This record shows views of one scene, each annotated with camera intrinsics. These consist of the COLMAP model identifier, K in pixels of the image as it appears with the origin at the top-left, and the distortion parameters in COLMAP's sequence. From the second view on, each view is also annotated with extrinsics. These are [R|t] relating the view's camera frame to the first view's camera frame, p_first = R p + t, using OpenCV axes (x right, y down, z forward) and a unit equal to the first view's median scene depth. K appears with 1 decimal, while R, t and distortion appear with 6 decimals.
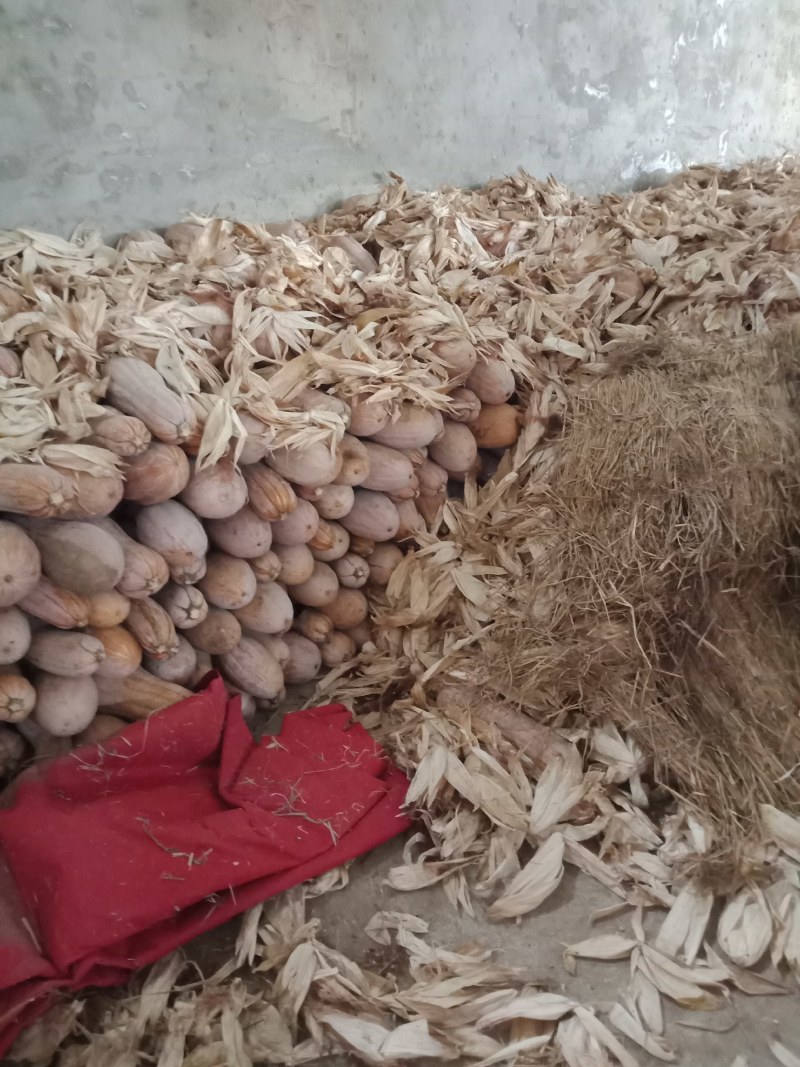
lens RADIAL K [[731.2, 0, 404.4], [0, 731.2, 517.3], [0, 0, 1]] dist [0.117146, -0.173095]
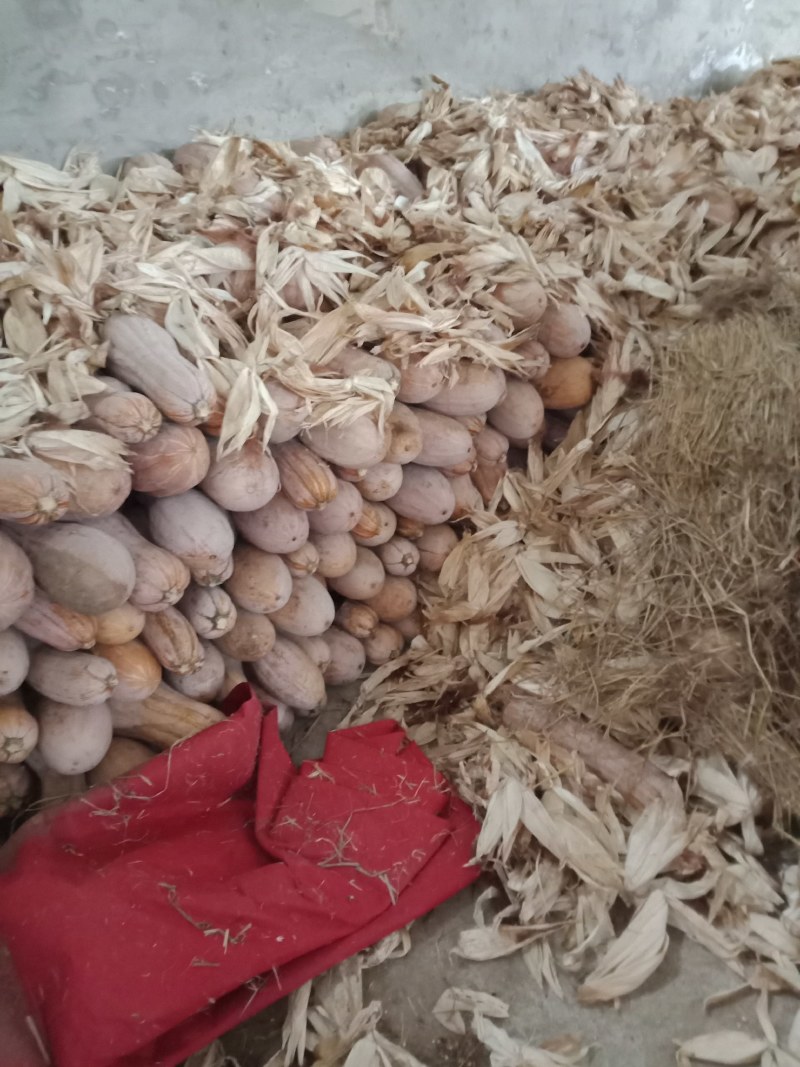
lens RADIAL K [[780.5, 0, 415.1], [0, 780.5, 536.4], [0, 0, 1]] dist [0.093219, -0.134906]
pose [[0.999450, -0.004616, -0.032832, -0.028503], [0.007533, 0.995978, 0.089281, -0.042610], [0.032288, -0.089479, 0.995465, 0.106635]]
